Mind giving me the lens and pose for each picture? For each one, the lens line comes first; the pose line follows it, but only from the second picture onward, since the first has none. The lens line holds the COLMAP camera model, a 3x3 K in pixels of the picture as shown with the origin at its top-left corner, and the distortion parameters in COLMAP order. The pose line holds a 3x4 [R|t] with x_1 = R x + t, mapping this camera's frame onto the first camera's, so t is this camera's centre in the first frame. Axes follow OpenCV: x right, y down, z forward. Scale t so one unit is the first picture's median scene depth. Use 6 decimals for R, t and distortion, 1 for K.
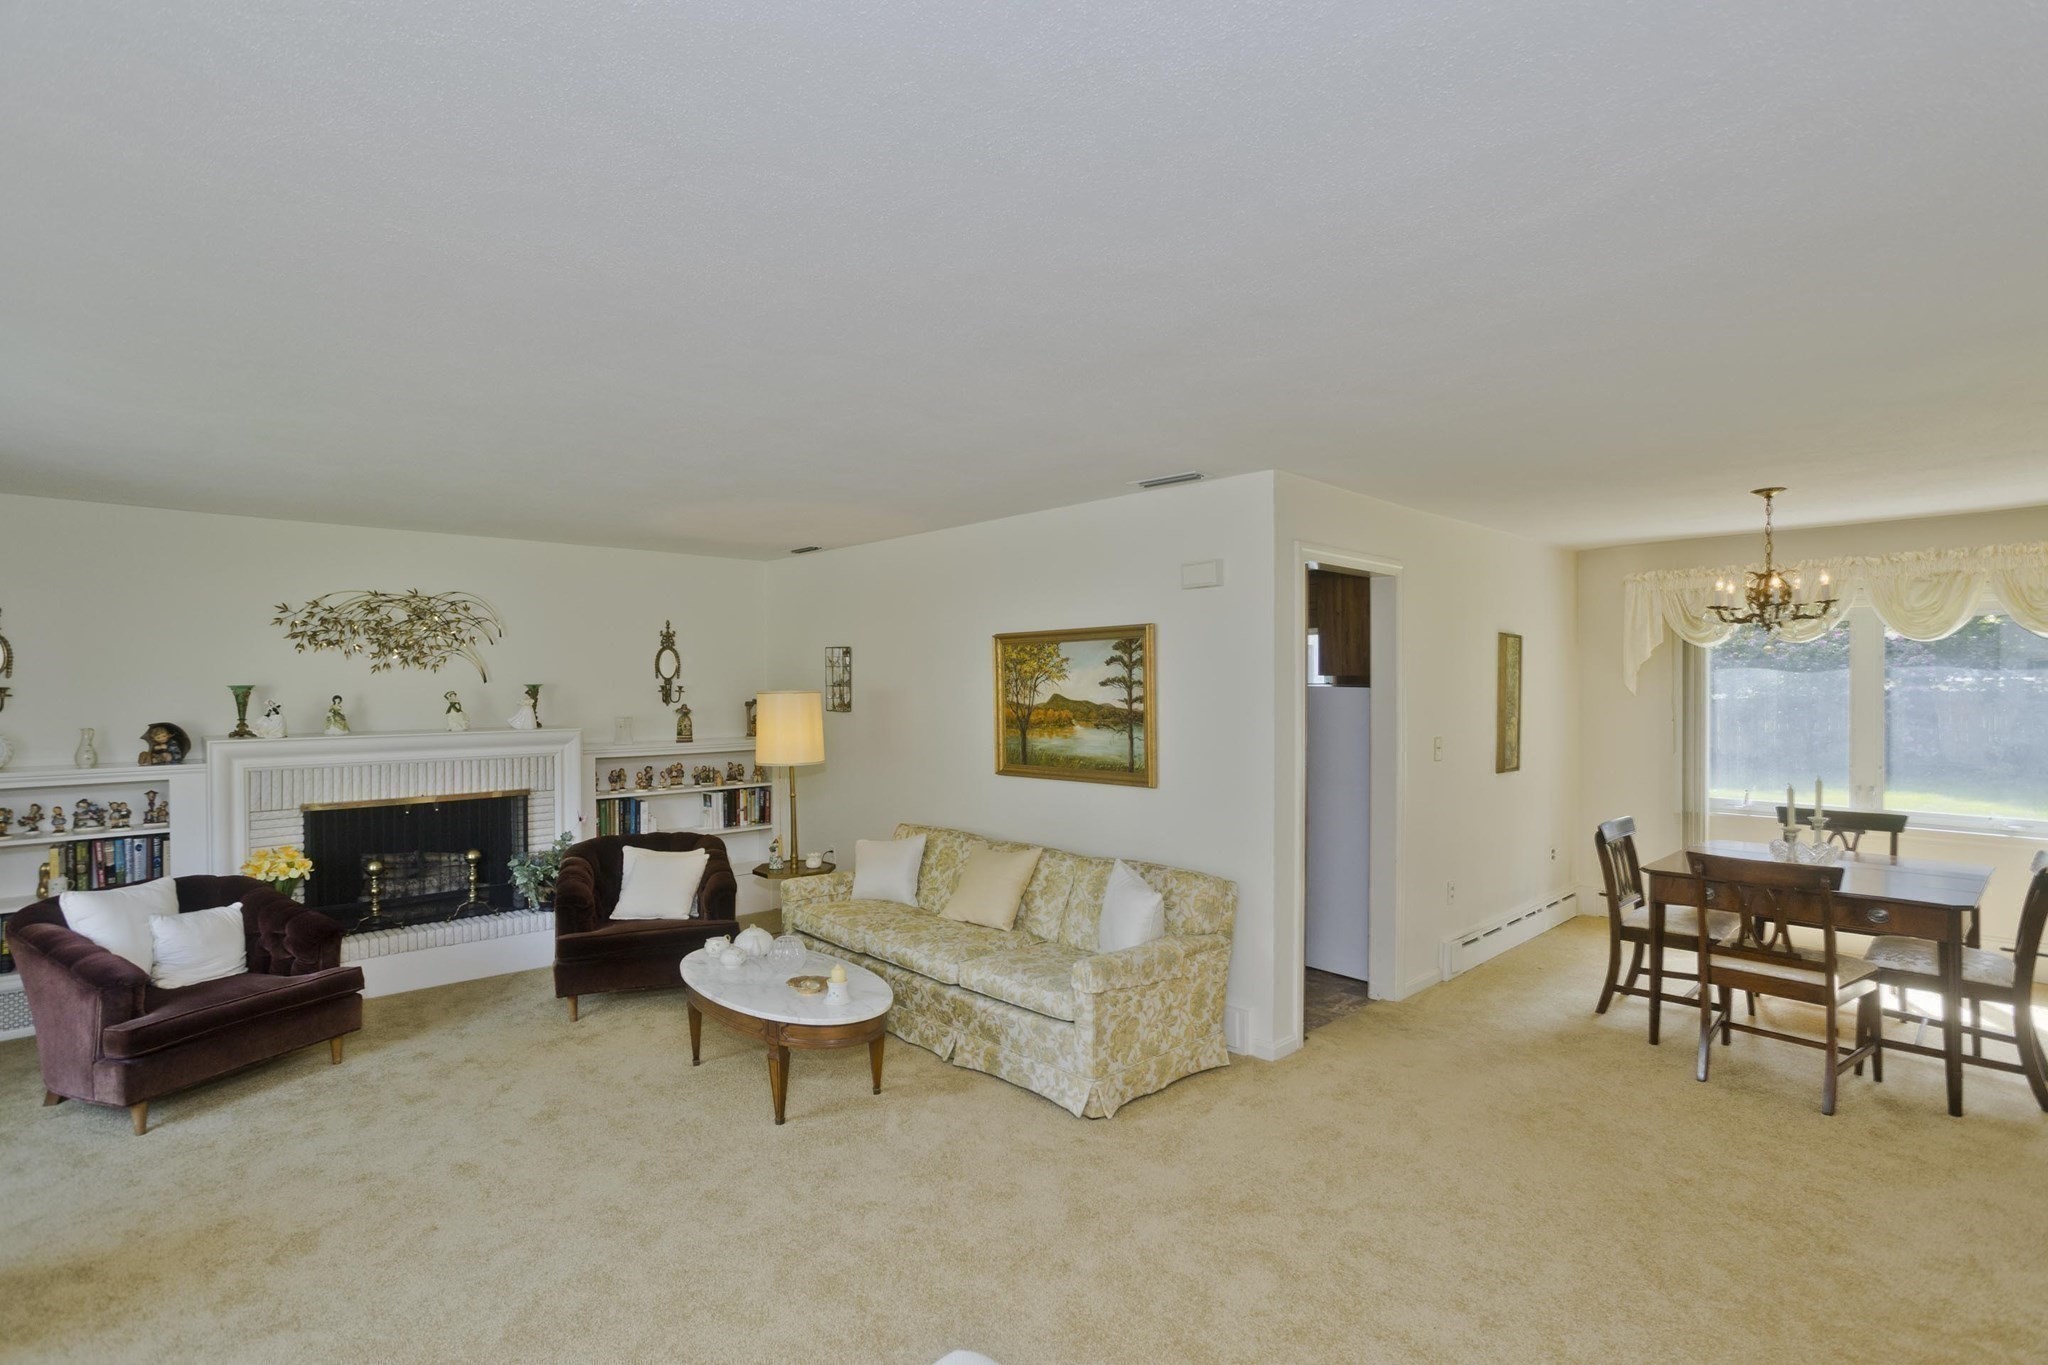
lens RADIAL K [[1000.5, 0, 1006.0], [0, 1000.5, 688.9], [0, 0, 1]] dist [-0.058141, 0.038913]
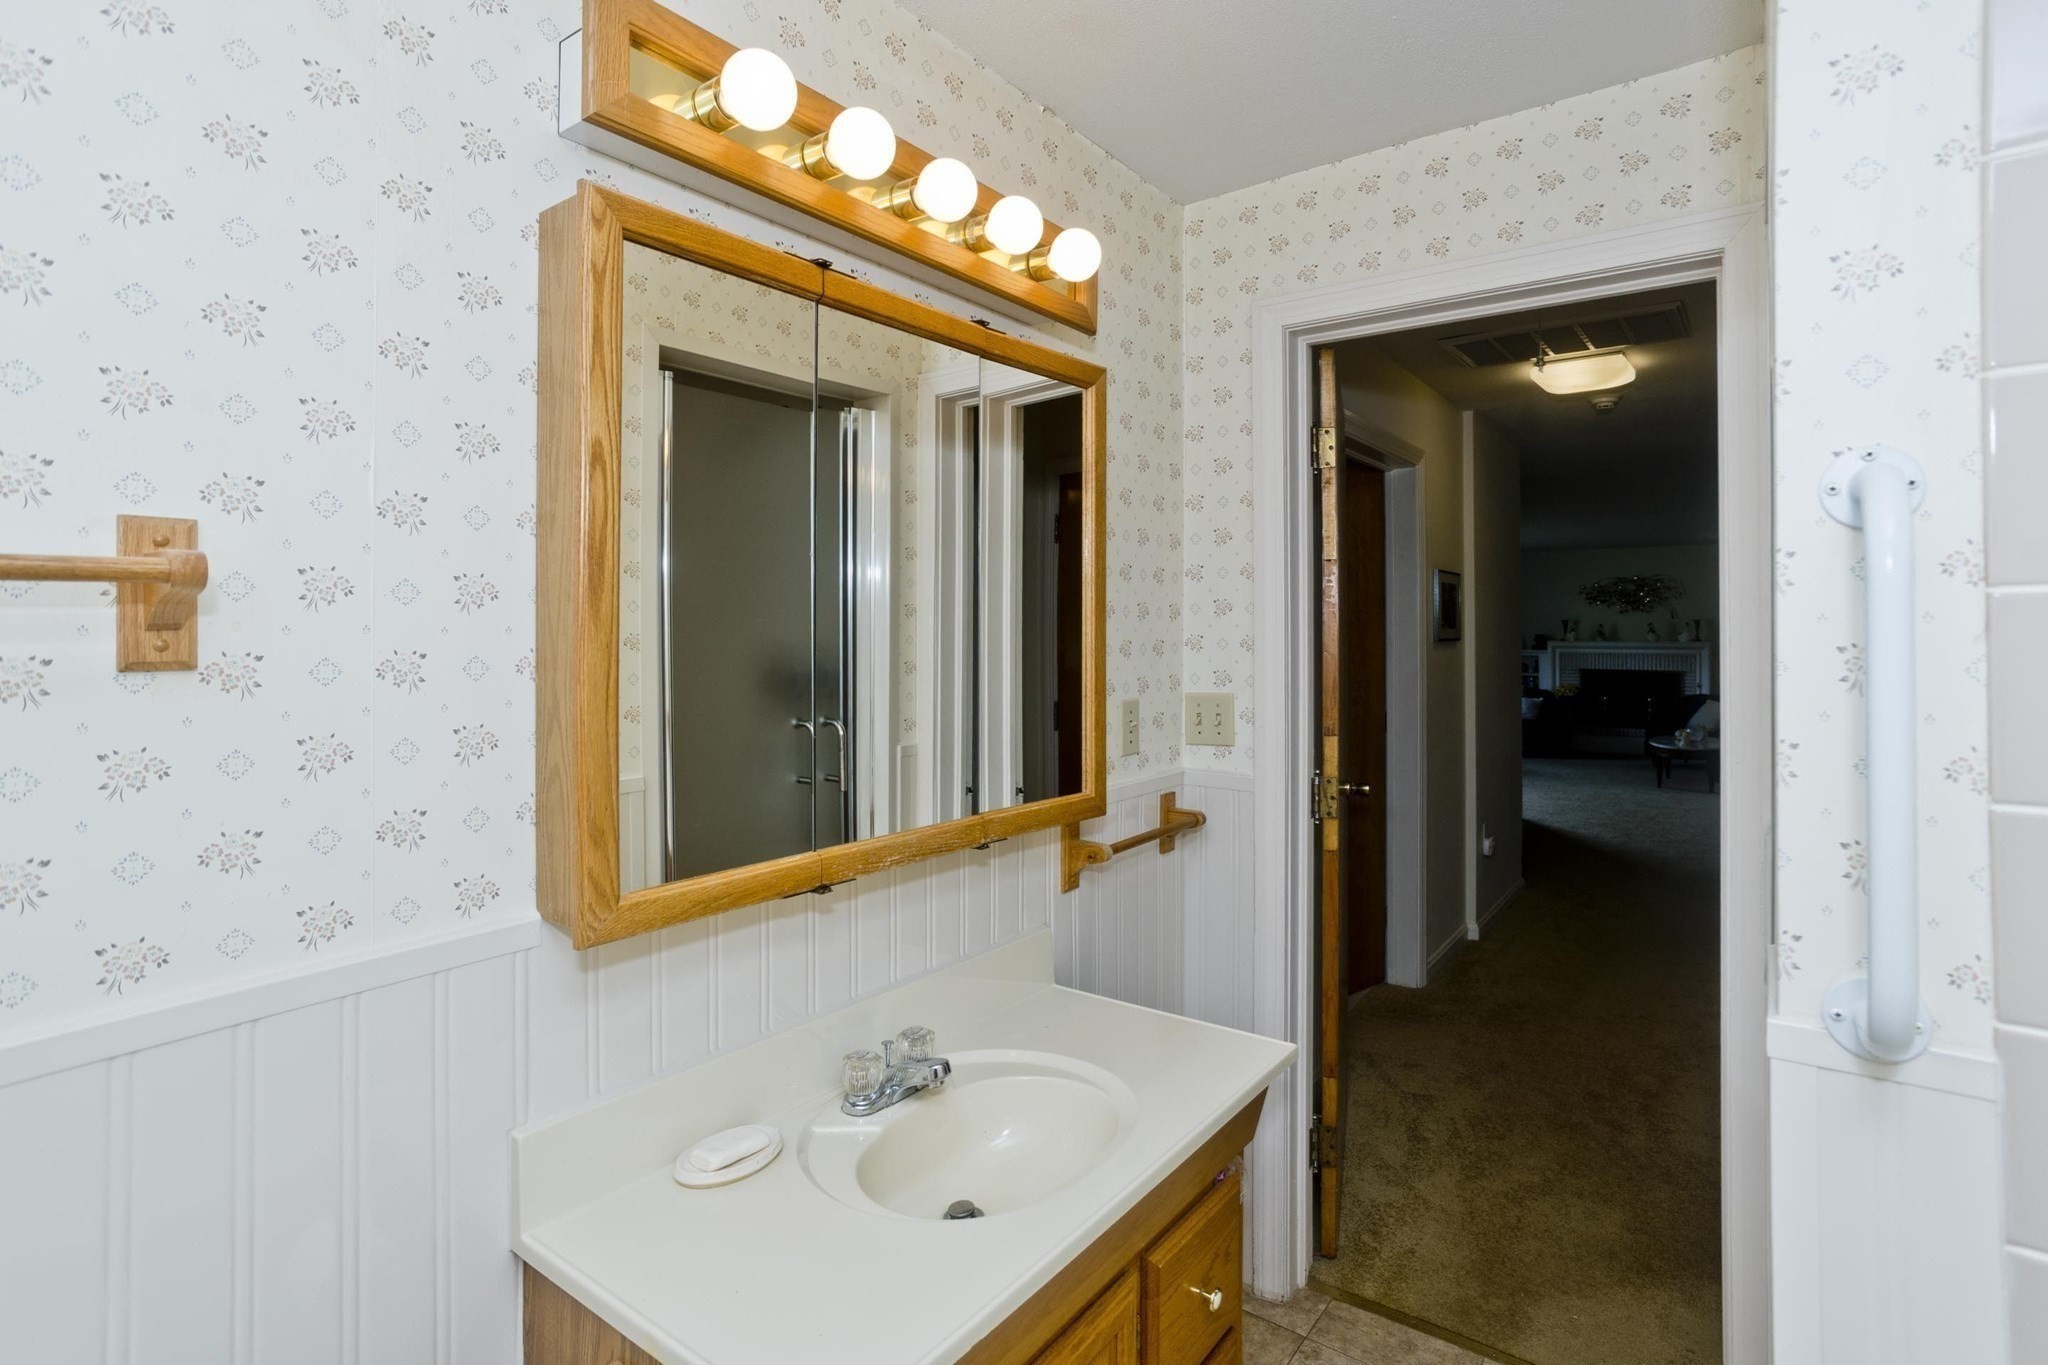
lens RADIAL K [[1013.7, 0, 1026.2], [0, 1013.7, 626.9], [0, 0, 1]] dist [-0.048276, 0.027103]
pose [[0.179555, 0.003399, -0.983742, 1.649366], [-0.009074, 0.999957, 0.001799, 0.025413], [0.983706, 0.008603, 0.179578, -0.893187]]
